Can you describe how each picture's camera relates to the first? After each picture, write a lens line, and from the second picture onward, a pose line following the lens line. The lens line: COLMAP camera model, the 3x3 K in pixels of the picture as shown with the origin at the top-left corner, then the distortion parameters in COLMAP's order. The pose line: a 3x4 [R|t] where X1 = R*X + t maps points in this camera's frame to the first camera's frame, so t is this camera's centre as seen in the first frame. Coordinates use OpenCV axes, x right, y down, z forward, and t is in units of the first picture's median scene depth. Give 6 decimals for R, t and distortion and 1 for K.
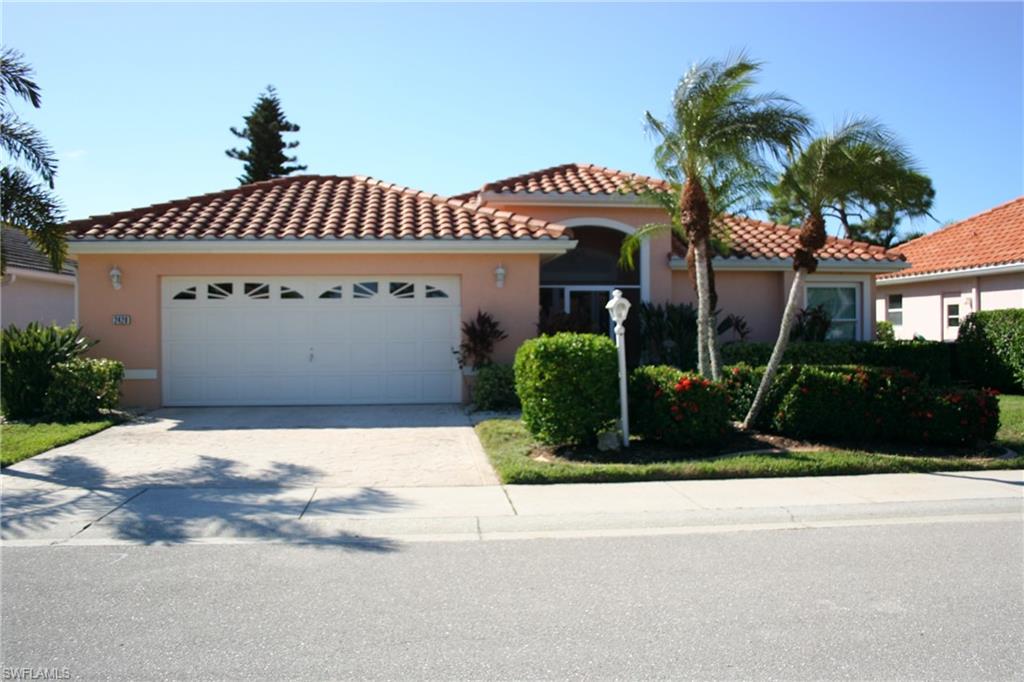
lens RADIAL K [[870.5, 0, 509.1], [0, 870.5, 354.0], [0, 0, 1]] dist [-0.144205, 0.118685]
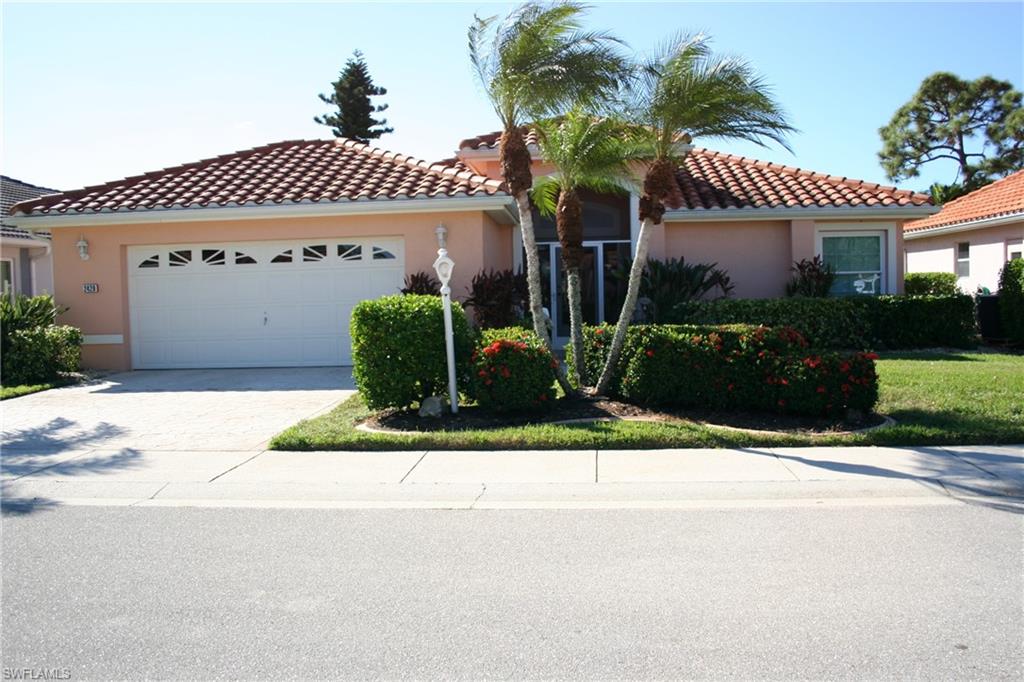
lens RADIAL K [[870.5, 0, 512.6], [0, 870.5, 355.6], [0, 0, 1]] dist [-0.144205, 0.118685]
pose [[0.983586, -0.003900, -0.180400, 0.250243], [0.013229, 0.998635, 0.050537, -0.002393], [0.179957, -0.052094, 0.982294, 0.047663]]
